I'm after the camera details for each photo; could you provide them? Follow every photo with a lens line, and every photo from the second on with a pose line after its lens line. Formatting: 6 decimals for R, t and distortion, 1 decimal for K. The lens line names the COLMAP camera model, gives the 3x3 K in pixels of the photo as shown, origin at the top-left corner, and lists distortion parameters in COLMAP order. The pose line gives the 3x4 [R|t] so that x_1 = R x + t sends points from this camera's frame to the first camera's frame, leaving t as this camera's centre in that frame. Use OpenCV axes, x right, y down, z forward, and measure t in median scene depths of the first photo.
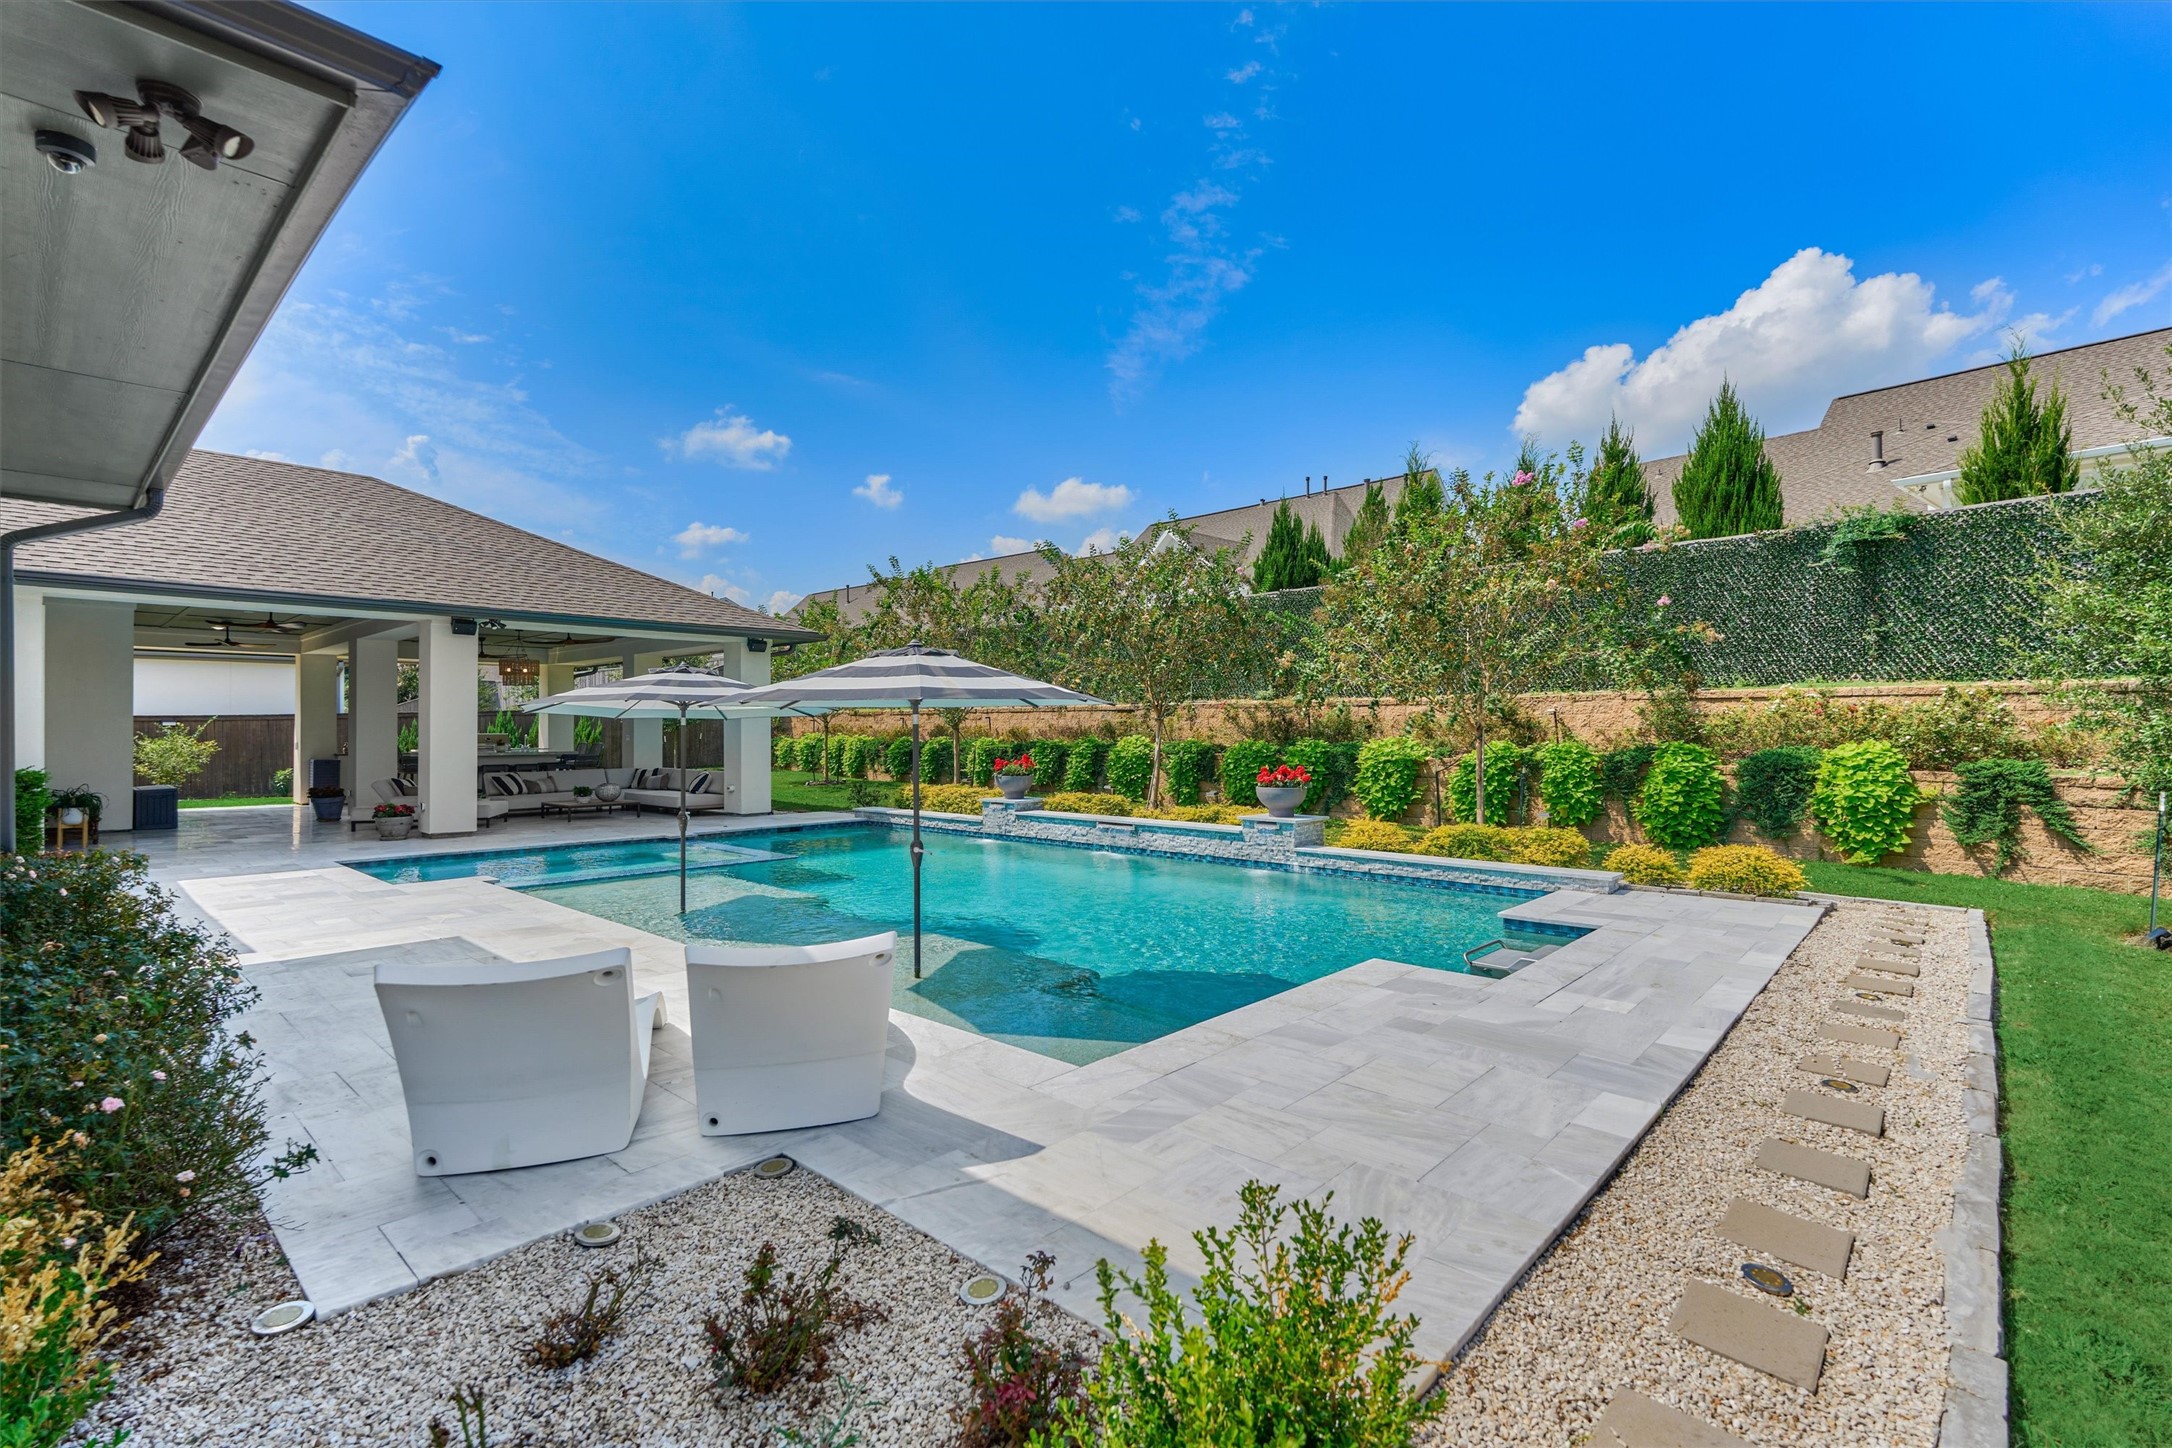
lens RADIAL K [[955.1, 0, 1088.6], [0, 955.1, 727.0], [0, 0, 1]] dist [-0.000624, -0.001654]
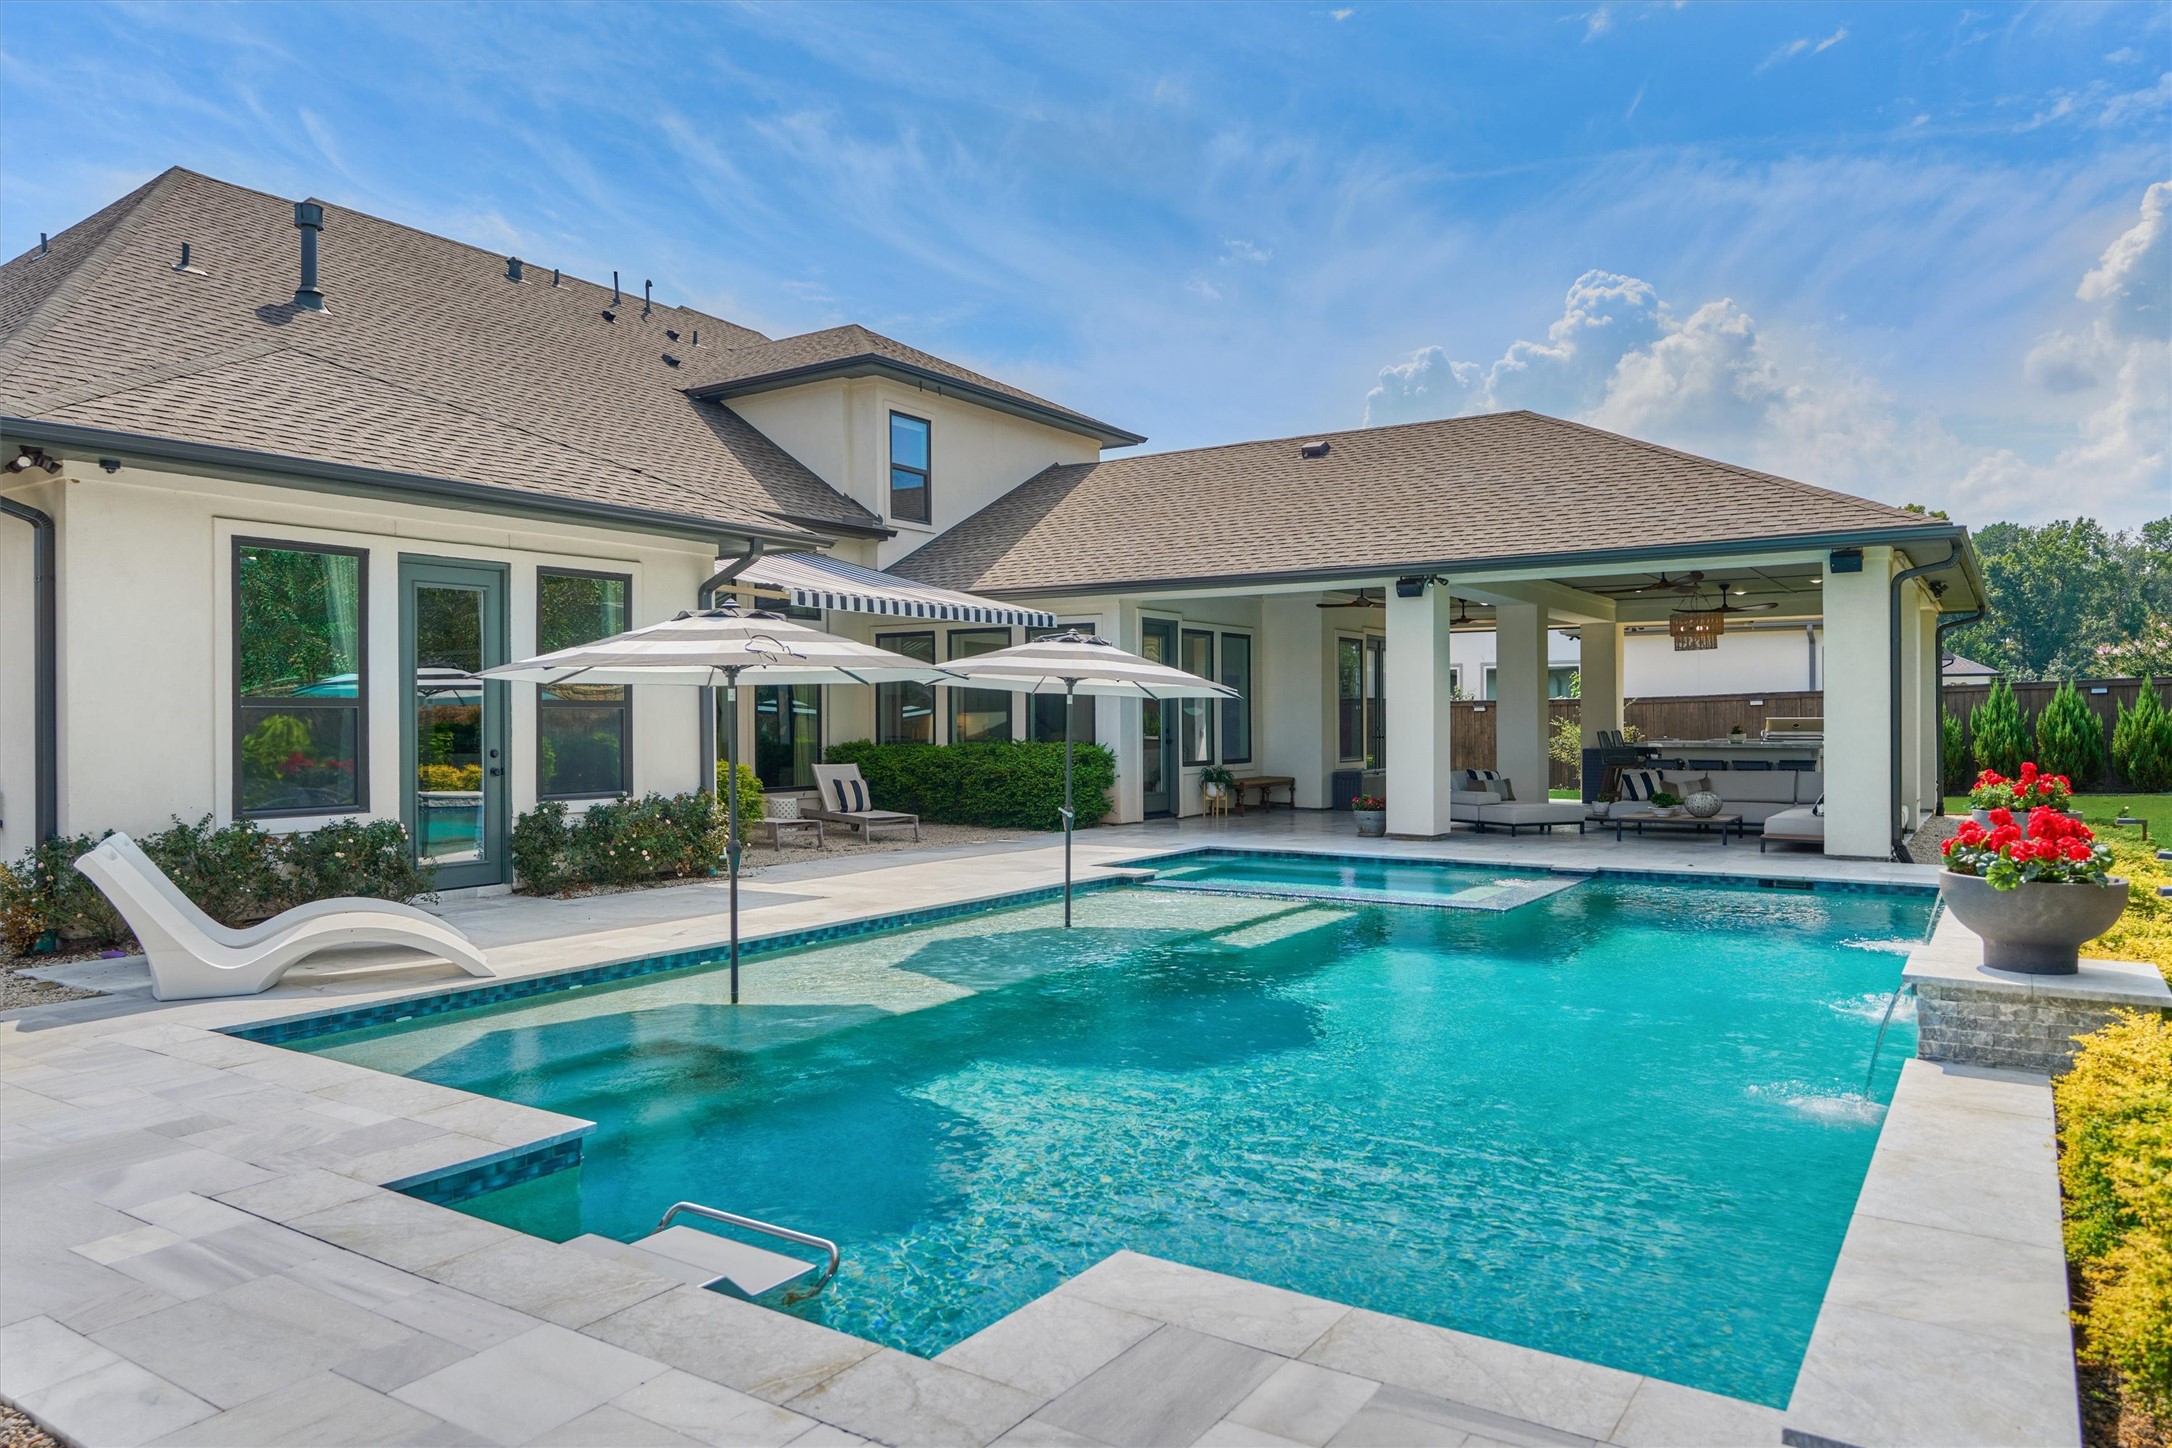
lens RADIAL K [[1411.6, 0, 1087.7], [0, 1411.6, 720.4], [0, 0, 1]] dist [-0.012313, -0.002241]
pose [[0.183217, 0.001112, -0.983072, 0.544129], [0.005420, 0.999983, 0.002141, 0.006926], [0.983058, -0.005721, 0.183208, 0.543232]]
